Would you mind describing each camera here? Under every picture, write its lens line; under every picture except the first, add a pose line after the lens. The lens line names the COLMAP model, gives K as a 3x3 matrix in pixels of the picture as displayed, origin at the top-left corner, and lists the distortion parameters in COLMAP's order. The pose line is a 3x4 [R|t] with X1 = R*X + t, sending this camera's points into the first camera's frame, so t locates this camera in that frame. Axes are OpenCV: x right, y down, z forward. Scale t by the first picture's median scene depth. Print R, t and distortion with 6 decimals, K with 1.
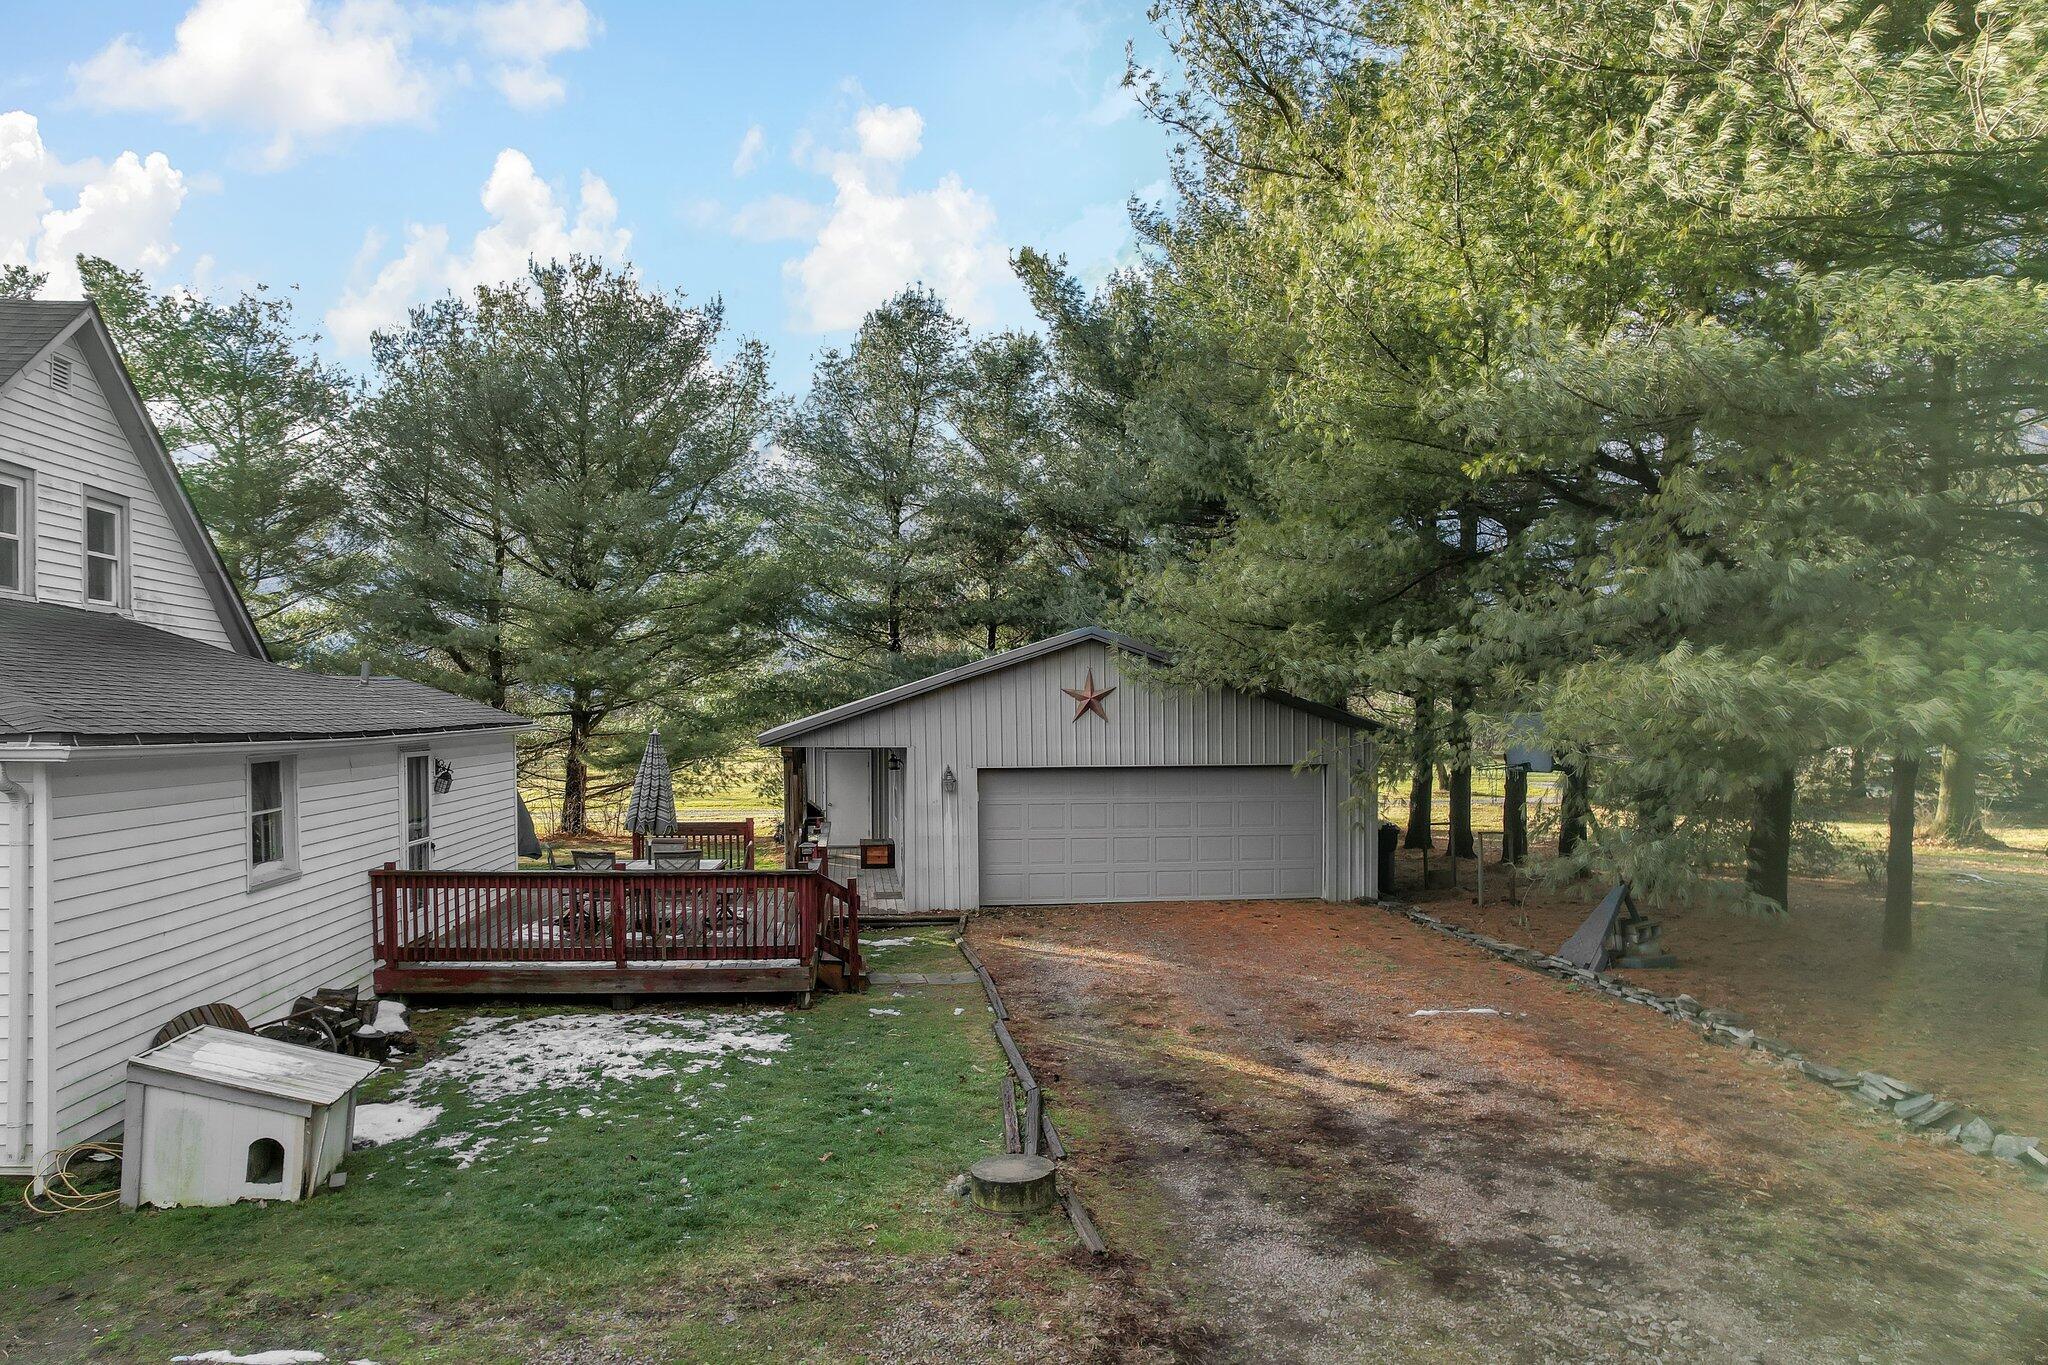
lens RADIAL K [[1315.5, 0, 1021.3], [0, 1315.5, 703.0], [0, 0, 1]] dist [-0.067777, 0.055005]
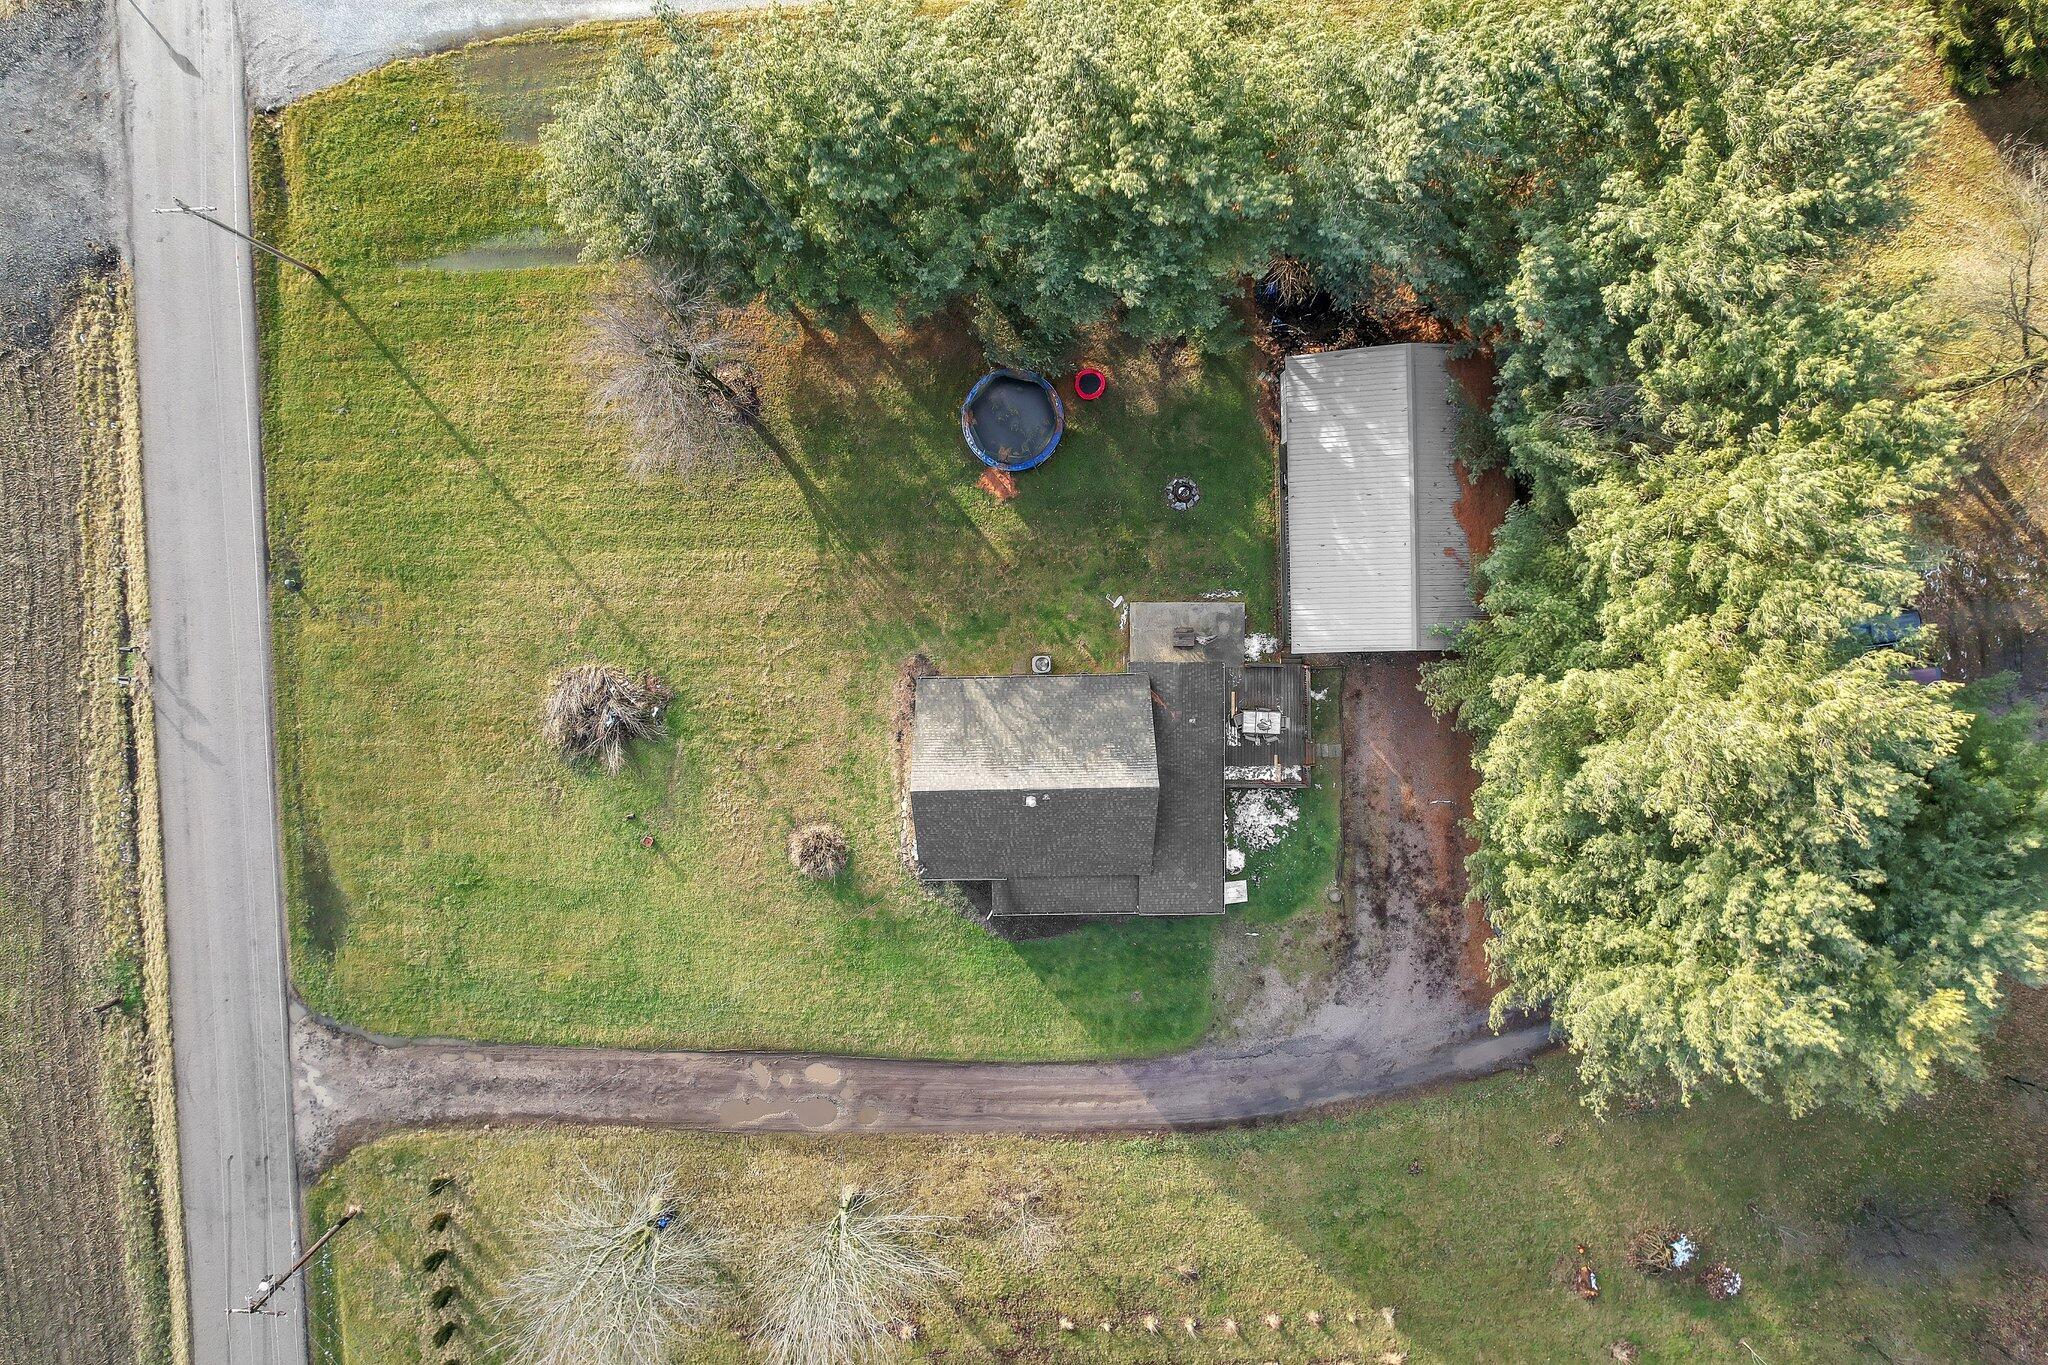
lens RADIAL K [[1315.5, 0, 1022.8], [0, 1315.5, 679.9], [0, 0, 1]] dist [-0.067777, 0.055005]
pose [[0.994785, 0.101979, 0.001738, -1.253990], [0.002287, -0.039338, 0.999223, -4.604882], [0.101969, -0.994008, -0.039366, 1.545527]]
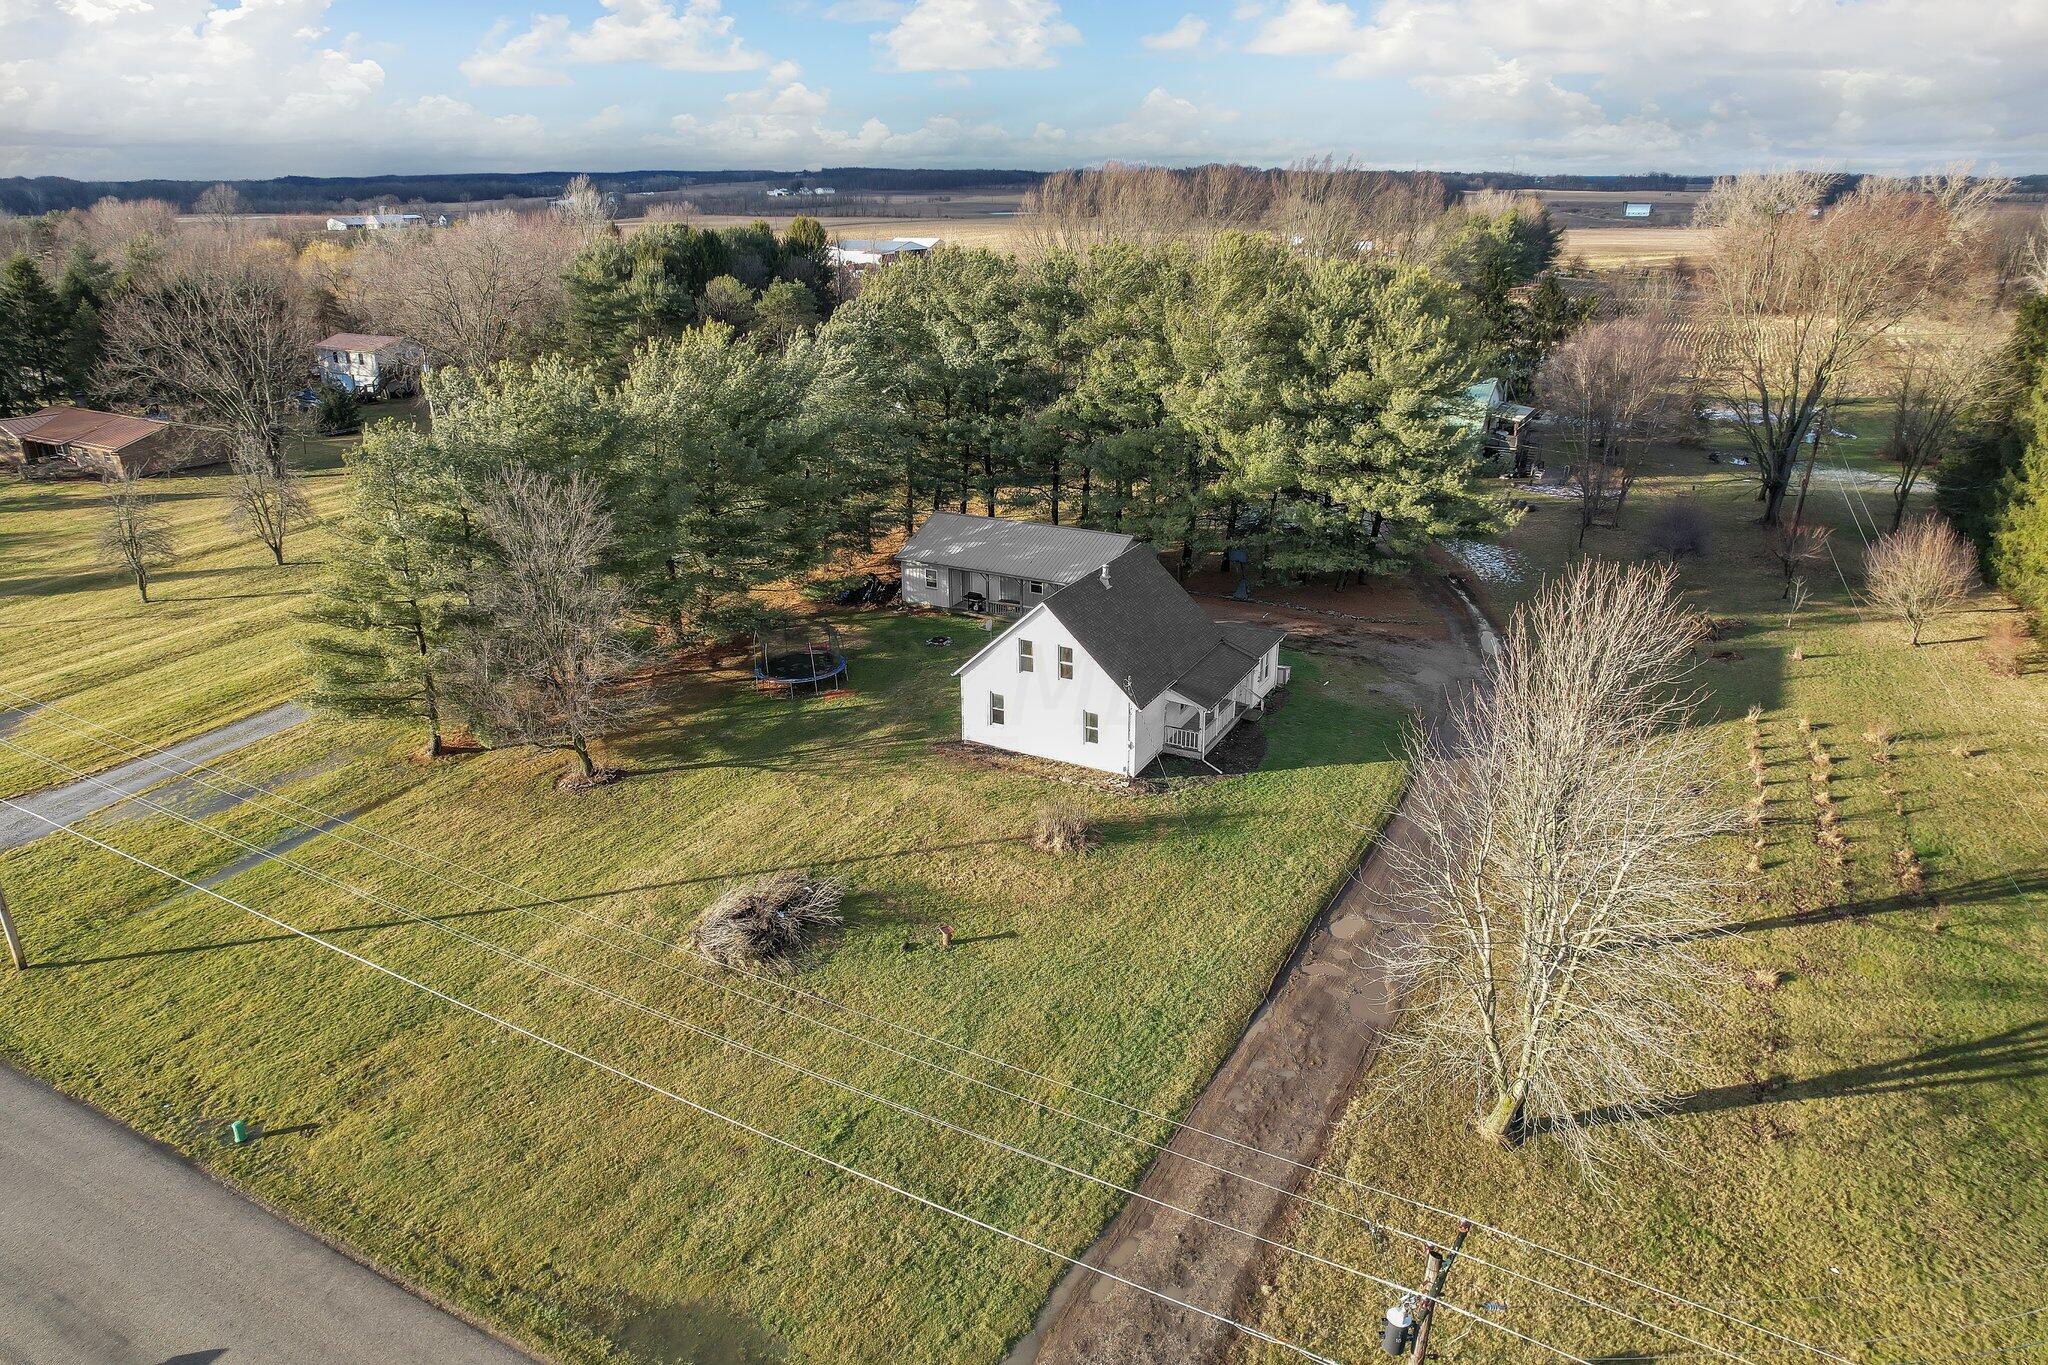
lens RADIAL K [[1315.5, 0, 1021.6], [0, 1315.5, 673.1], [0, 0, 1]] dist [-0.067777, 0.055005]
pose [[0.570370, -0.298859, 0.765089, -4.921016], [0.005885, 0.932922, 0.360031, -1.648536], [-0.821367, -0.200848, 0.533870, -1.273789]]
